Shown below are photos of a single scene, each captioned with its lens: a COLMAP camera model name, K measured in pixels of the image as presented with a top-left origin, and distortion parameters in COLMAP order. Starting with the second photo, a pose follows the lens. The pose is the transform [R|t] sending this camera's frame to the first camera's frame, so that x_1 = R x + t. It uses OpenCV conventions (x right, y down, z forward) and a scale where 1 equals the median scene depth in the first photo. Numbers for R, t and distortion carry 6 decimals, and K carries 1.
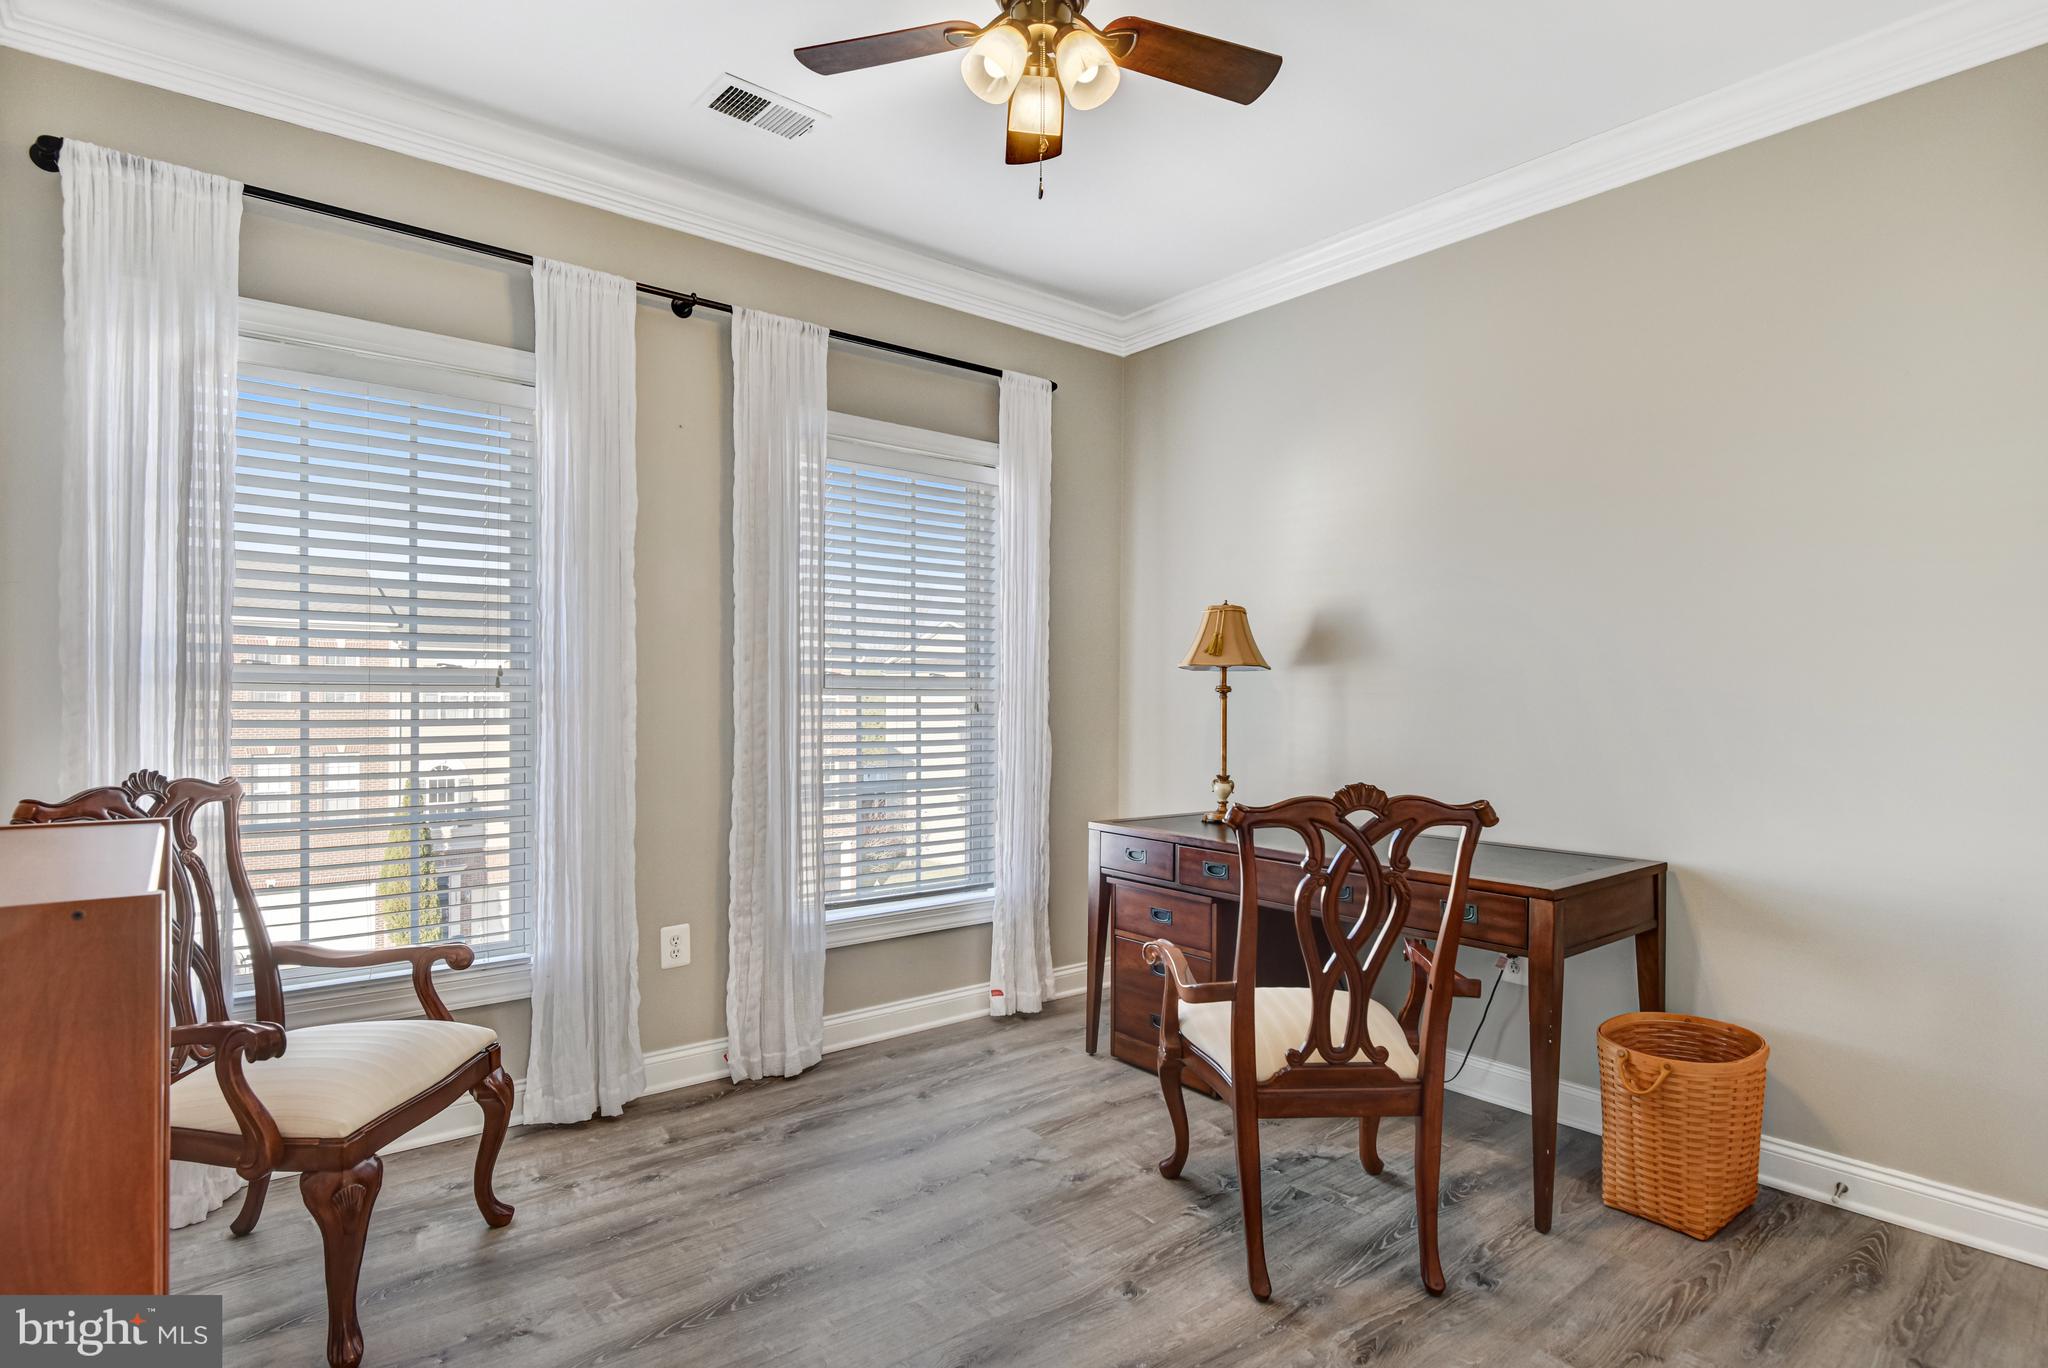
lens RADIAL K [[1024.1, 0, 1024.5], [0, 1024.1, 690.5], [0, 0, 1]] dist [-0.003502, -0.008683]
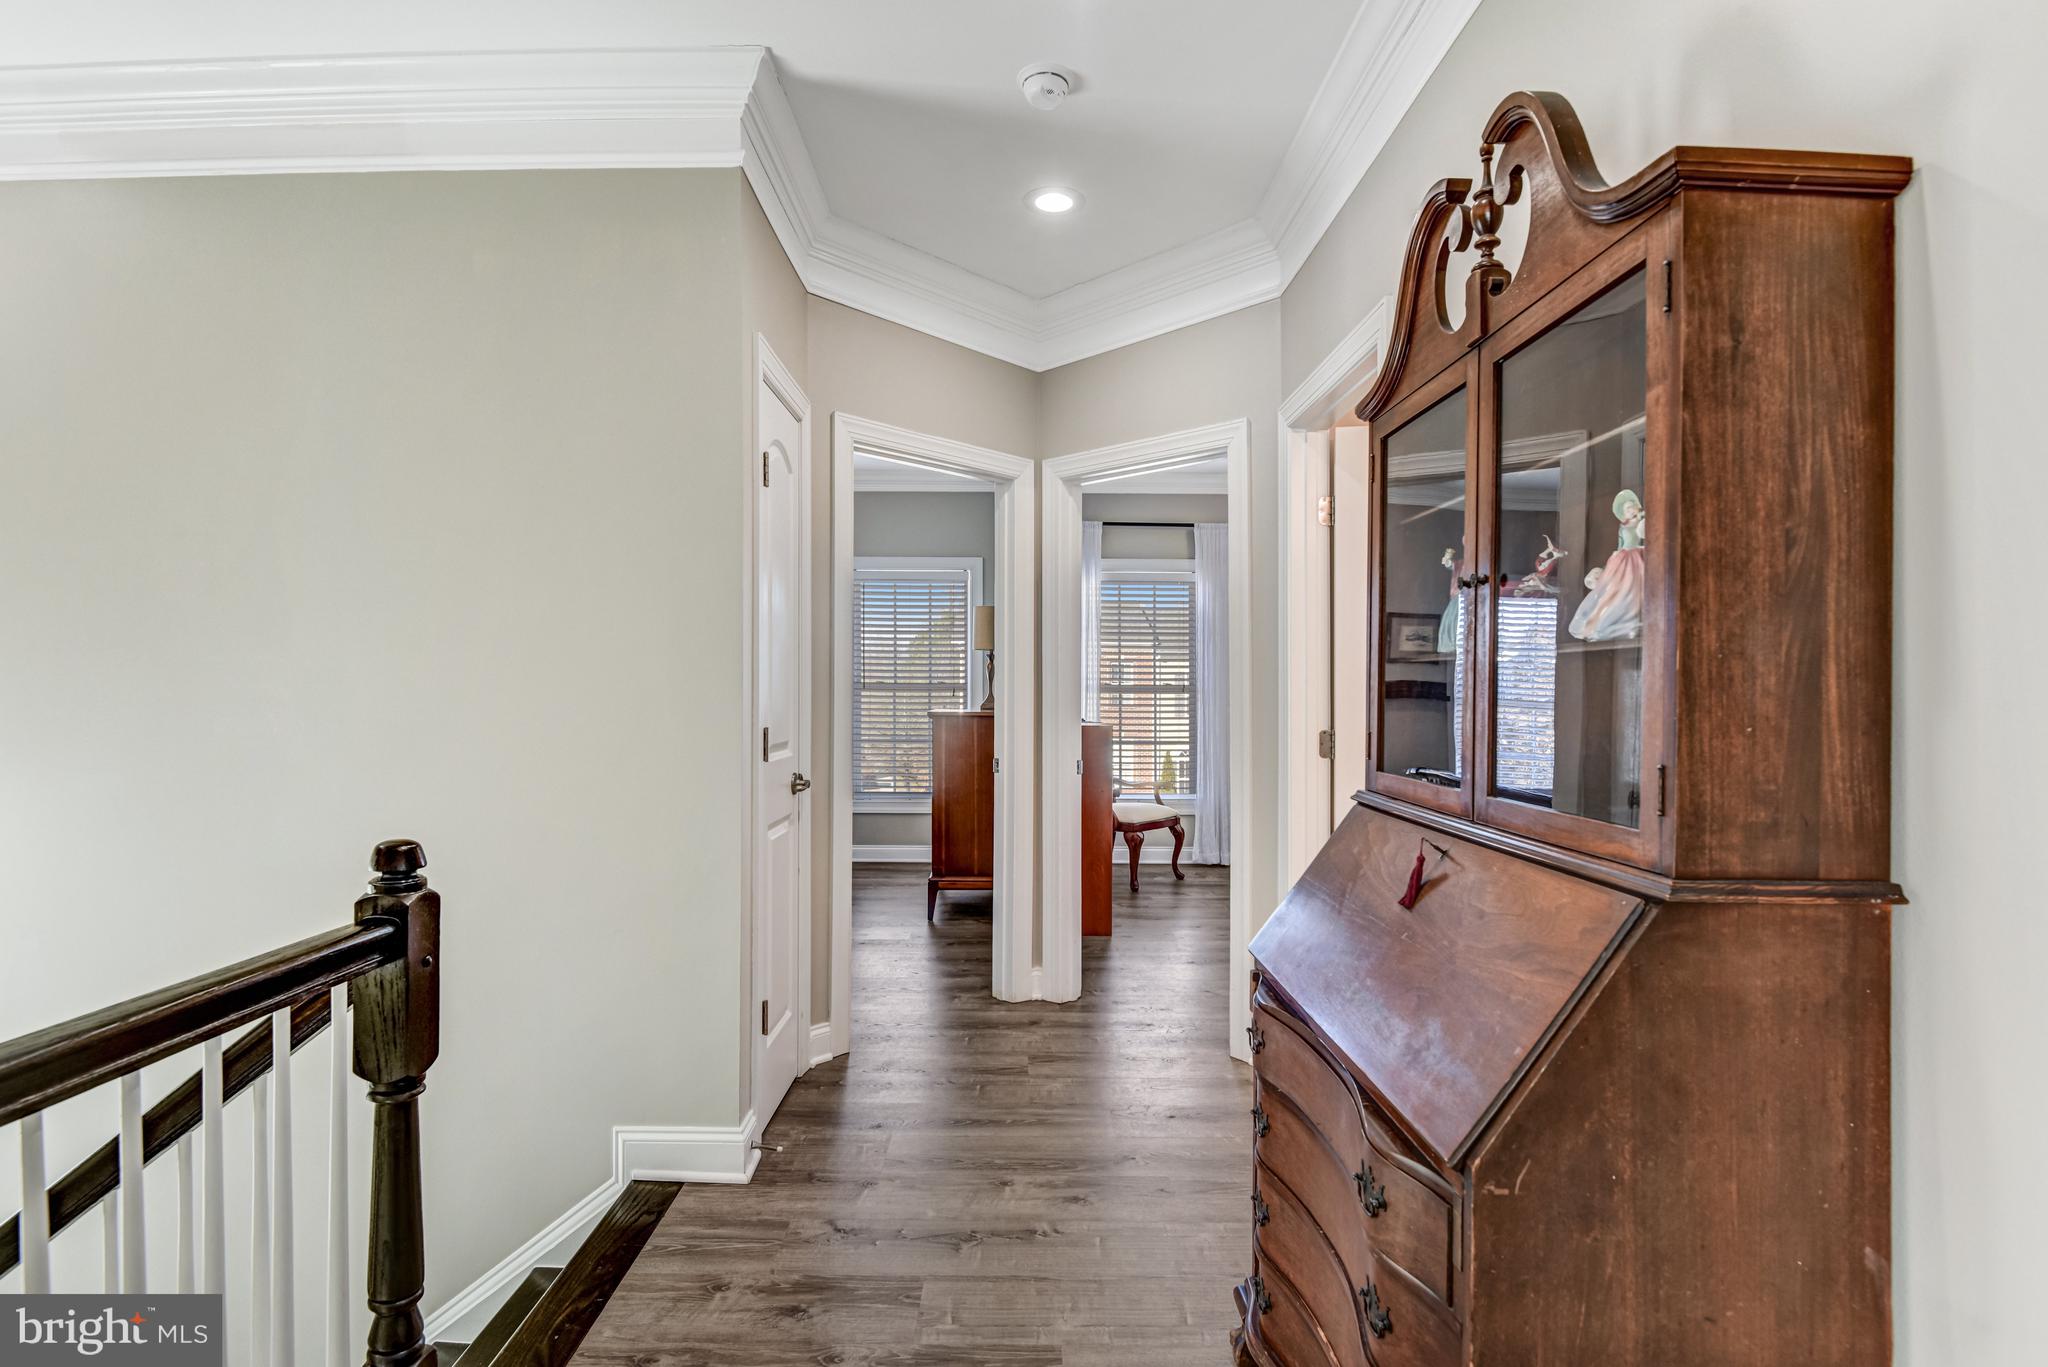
lens RADIAL K [[1024.1, 0, 1020.1], [0, 1024.1, 688.4], [0, 0, 1]] dist [-0.003502, -0.008683]
pose [[0.770832, -0.005515, -0.637014, 0.987373], [0.004041, 0.999985, -0.003767, -0.005922], [0.637025, 0.000329, 0.770843, -1.521049]]
